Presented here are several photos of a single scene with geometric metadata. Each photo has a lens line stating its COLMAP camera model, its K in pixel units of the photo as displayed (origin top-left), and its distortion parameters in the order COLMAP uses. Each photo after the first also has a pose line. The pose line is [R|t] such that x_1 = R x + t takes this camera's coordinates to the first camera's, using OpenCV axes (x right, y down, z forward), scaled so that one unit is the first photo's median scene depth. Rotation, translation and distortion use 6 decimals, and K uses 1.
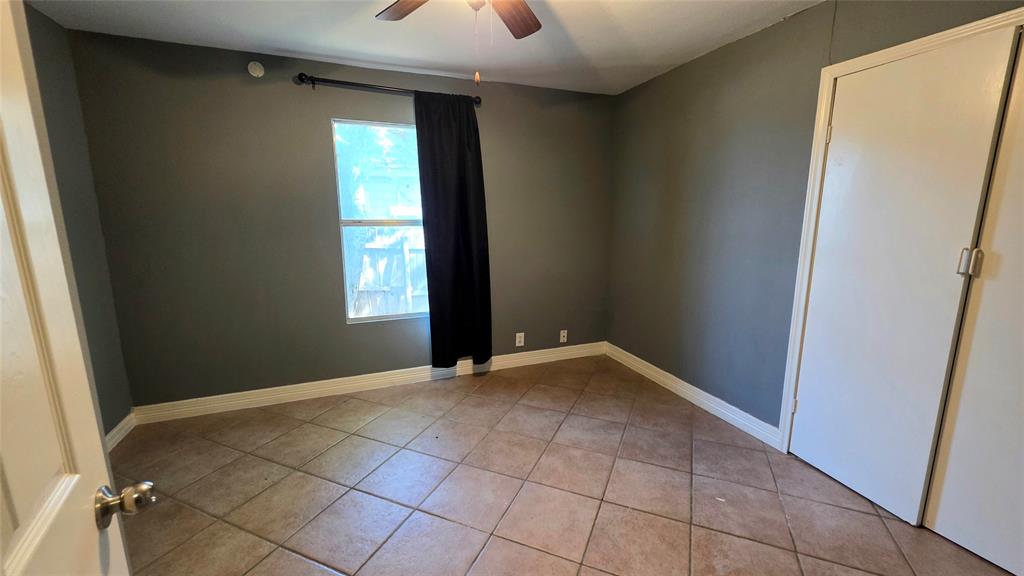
lens RADIAL K [[410.6, 0, 519.4], [0, 410.6, 285.0], [0, 0, 1]] dist [0.004377, -0.000182]
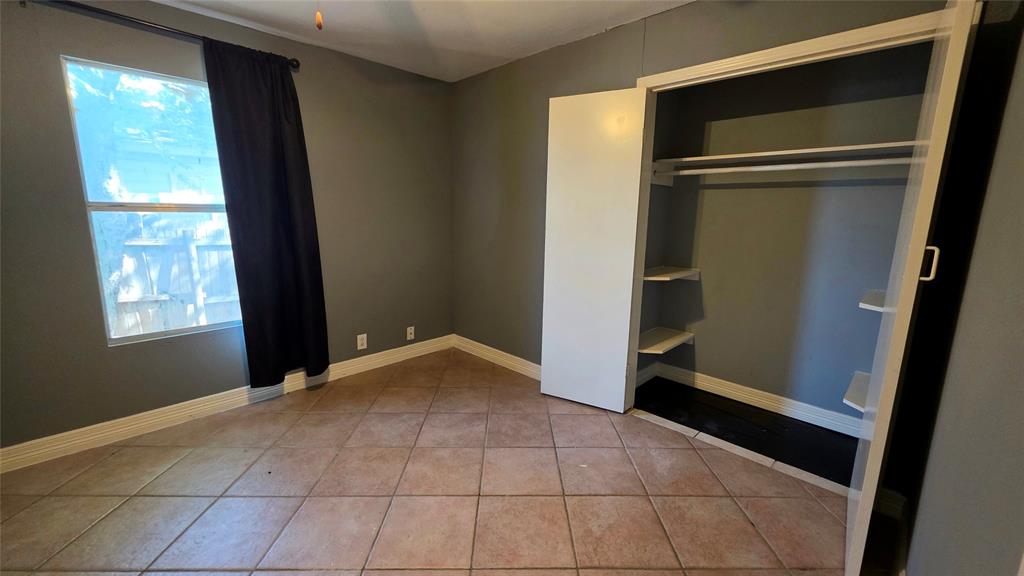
lens RADIAL K [[408.6, 0, 517.8], [0, 408.6, 284.4], [0, 0, 1]] dist [0.003286, -0.000470]
pose [[0.914116, -0.056475, 0.401500, -0.057654], [0.053221, 0.998397, 0.019263, 0.012050], [-0.401944, 0.003760, 0.915657, 0.065526]]
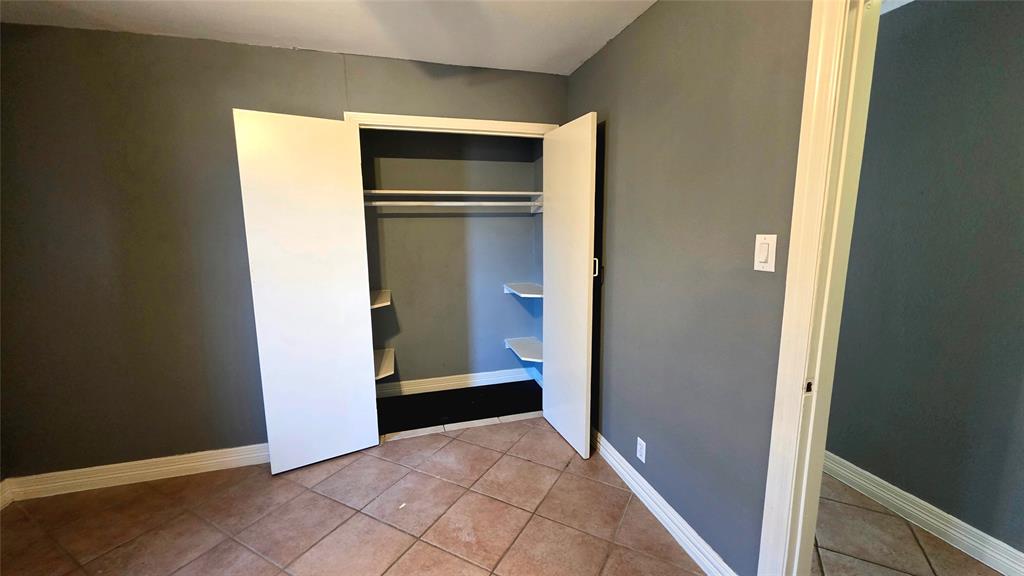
lens RADIAL K [[408.6, 0, 517.8], [0, 408.6, 284.4], [0, 0, 1]] dist [0.003286, -0.000470]
pose [[0.098013, -0.150182, 0.983788, -0.341656], [0.184911, 0.974082, 0.130277, -0.092377], [-0.977855, 0.169145, 0.123243, 0.378592]]
